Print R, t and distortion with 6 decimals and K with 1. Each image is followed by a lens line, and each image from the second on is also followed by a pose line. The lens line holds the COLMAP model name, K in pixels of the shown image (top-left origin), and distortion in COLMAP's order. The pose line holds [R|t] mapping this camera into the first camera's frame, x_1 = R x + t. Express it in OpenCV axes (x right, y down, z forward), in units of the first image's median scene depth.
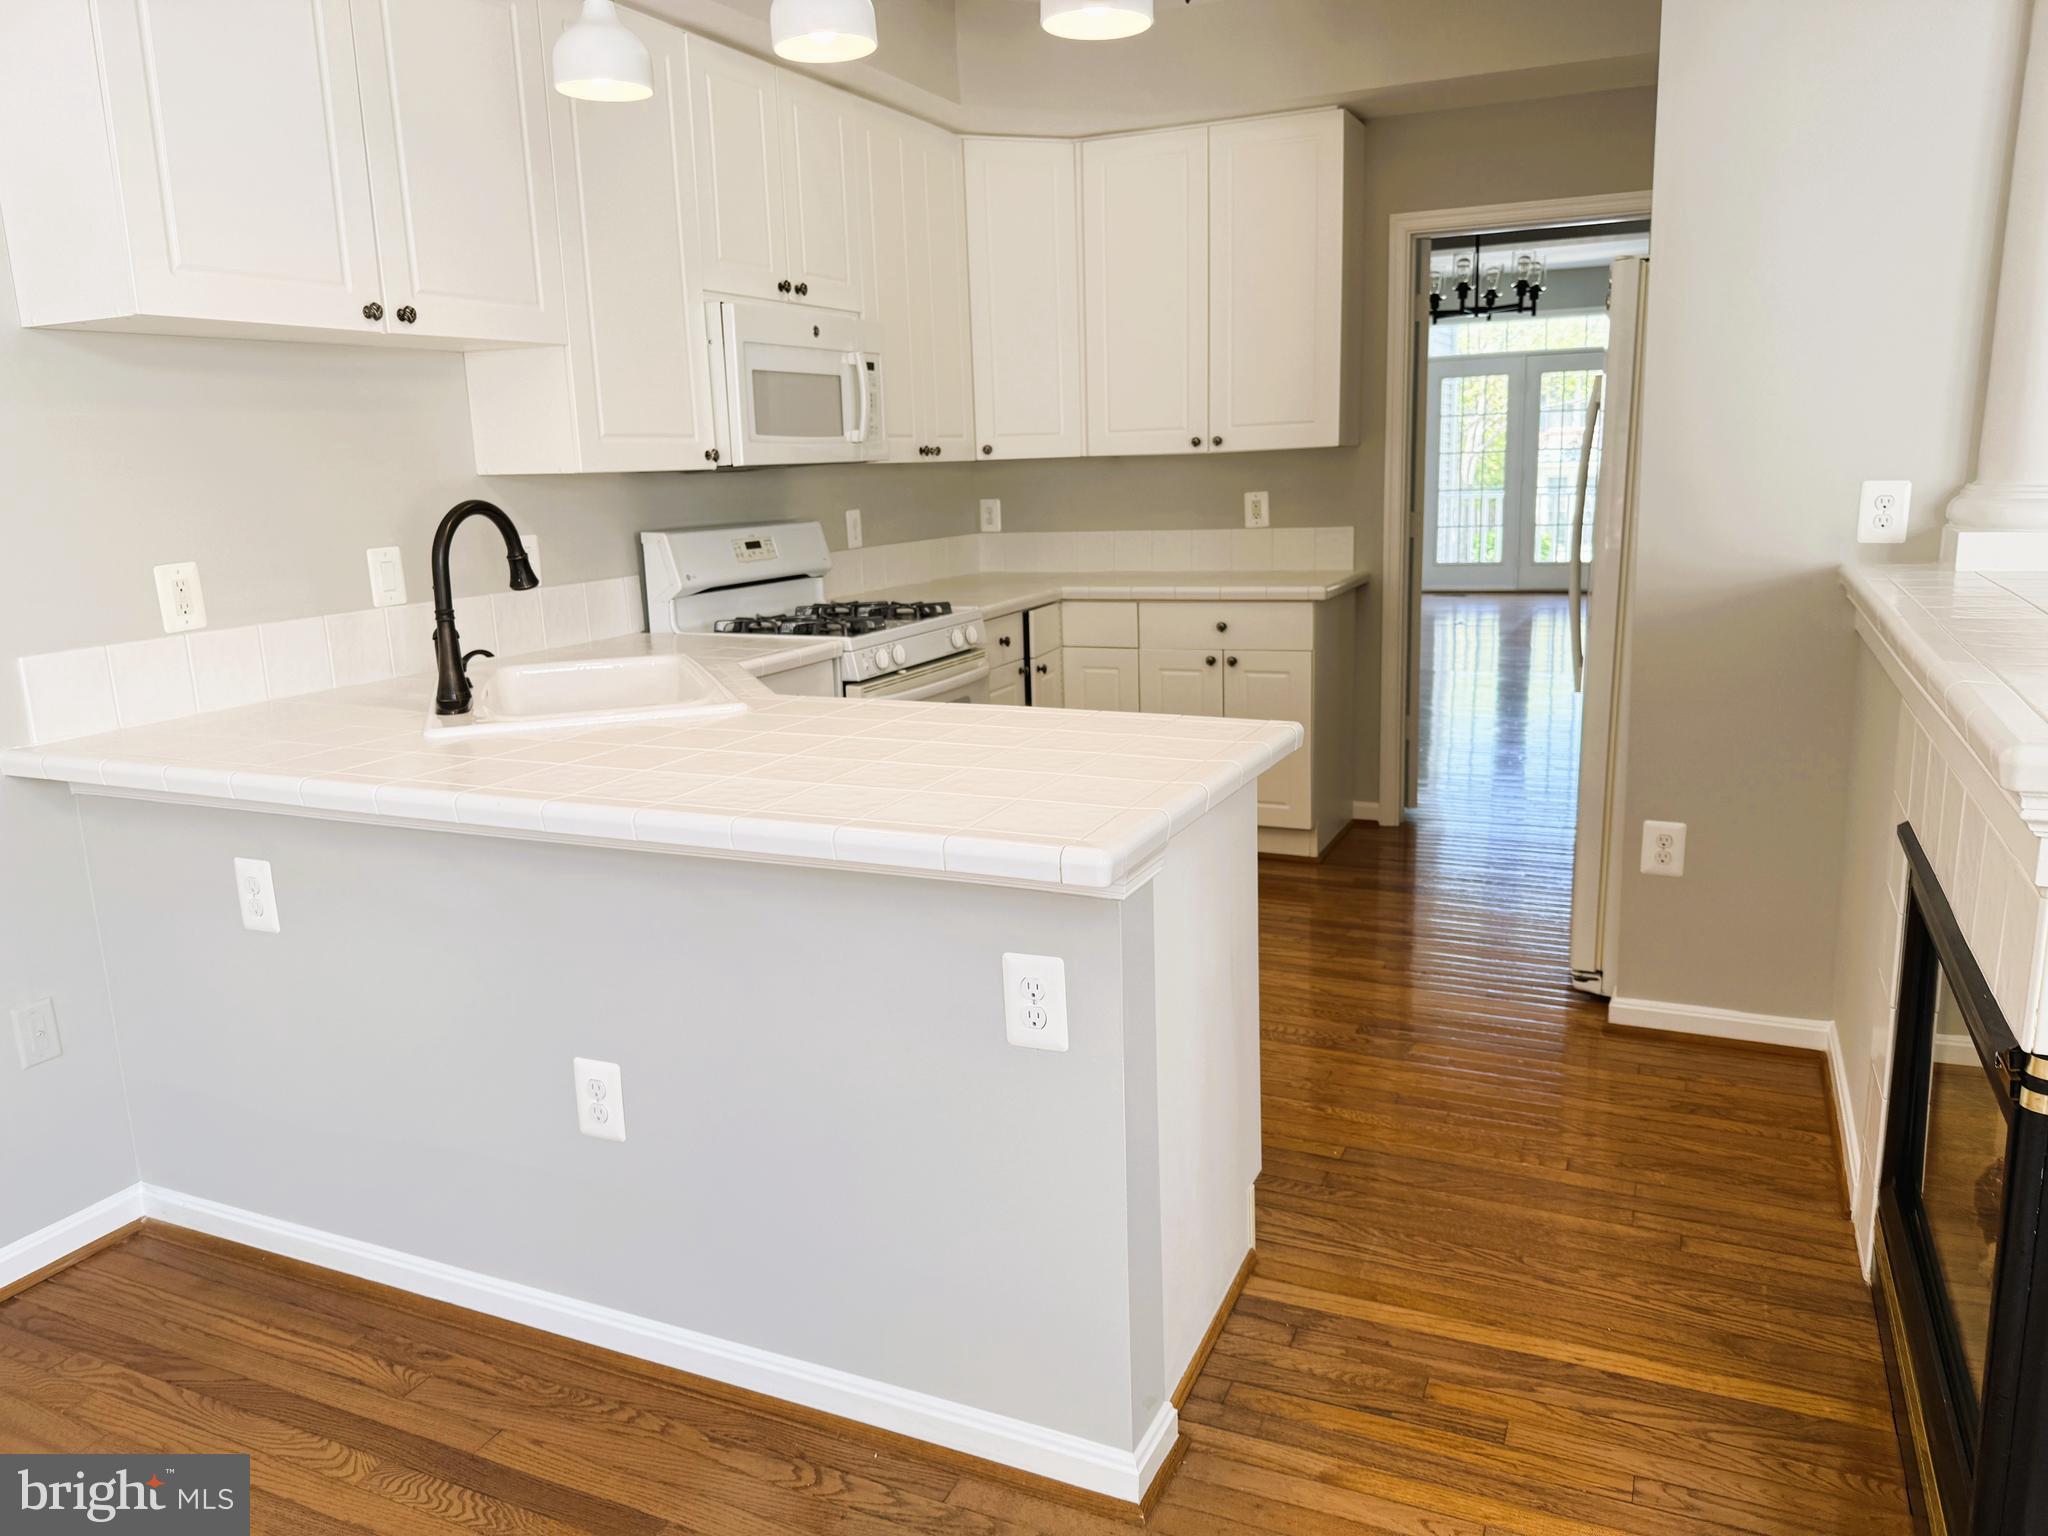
lens RADIAL K [[1423.4, 0, 1024.0], [0, 1423.4, 768.0], [0, 0, 1]] dist [0.006917, -0.000098]
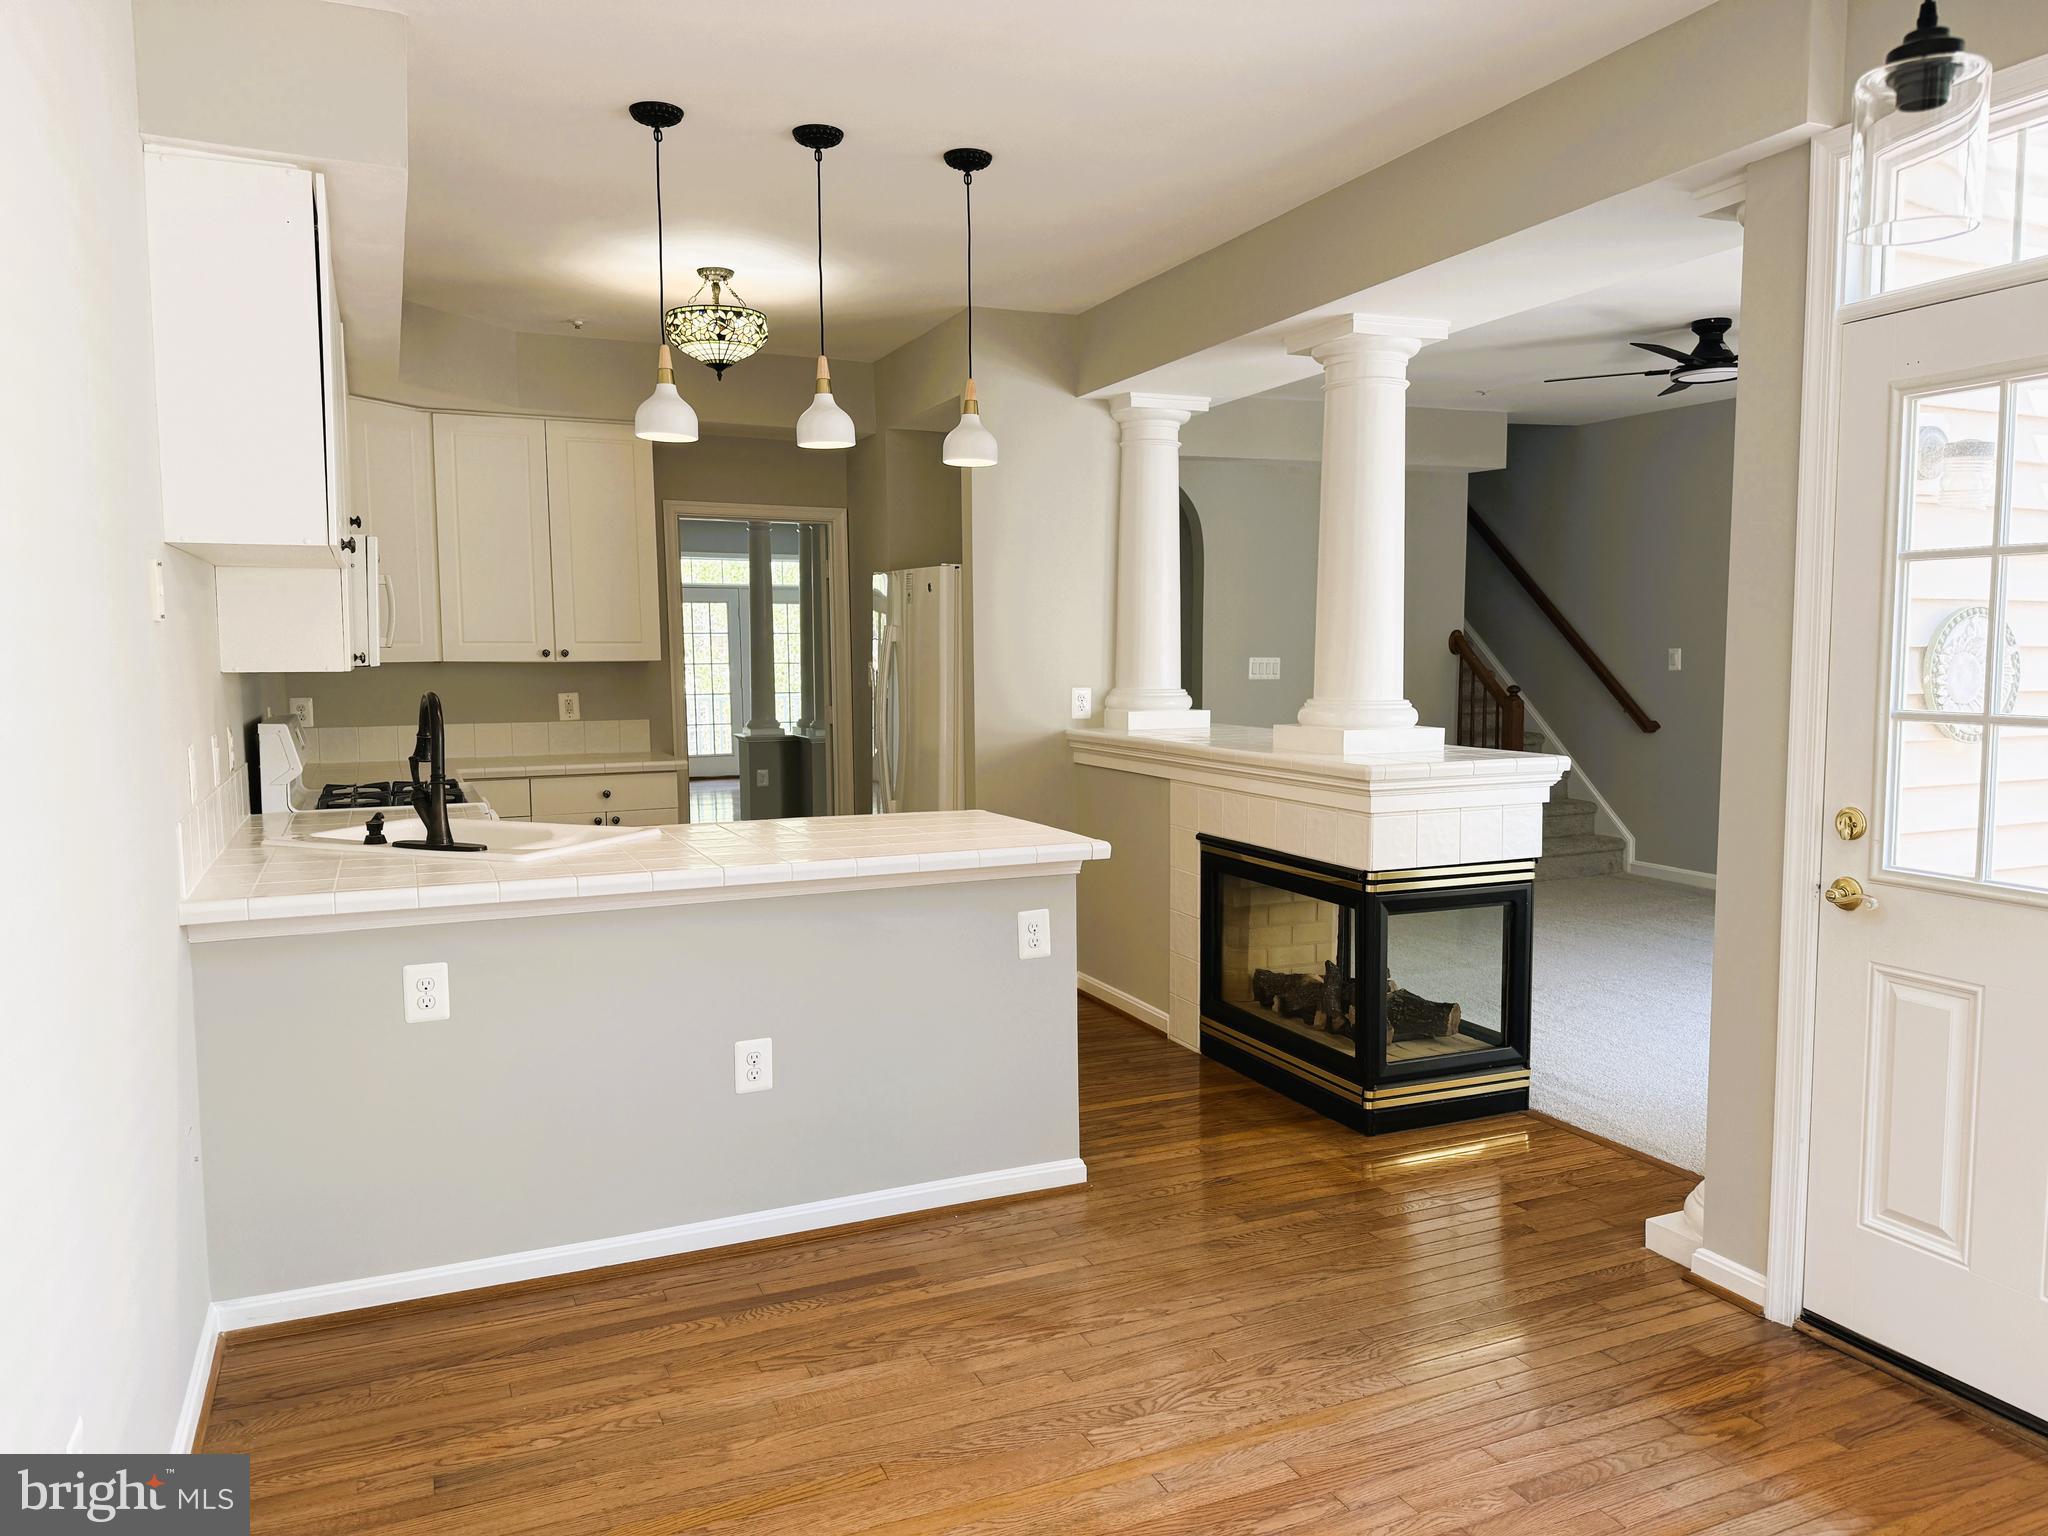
lens RADIAL K [[1423.4, 0, 1024.0], [0, 1423.4, 768.0], [0, 0, 1]] dist [0.006917, -0.000098]
pose [[0.659051, -0.033429, 0.751355, -0.953173], [0.140851, 0.986822, -0.079642, 0.056442], [-0.738792, 0.158317, 0.655075, -0.223859]]
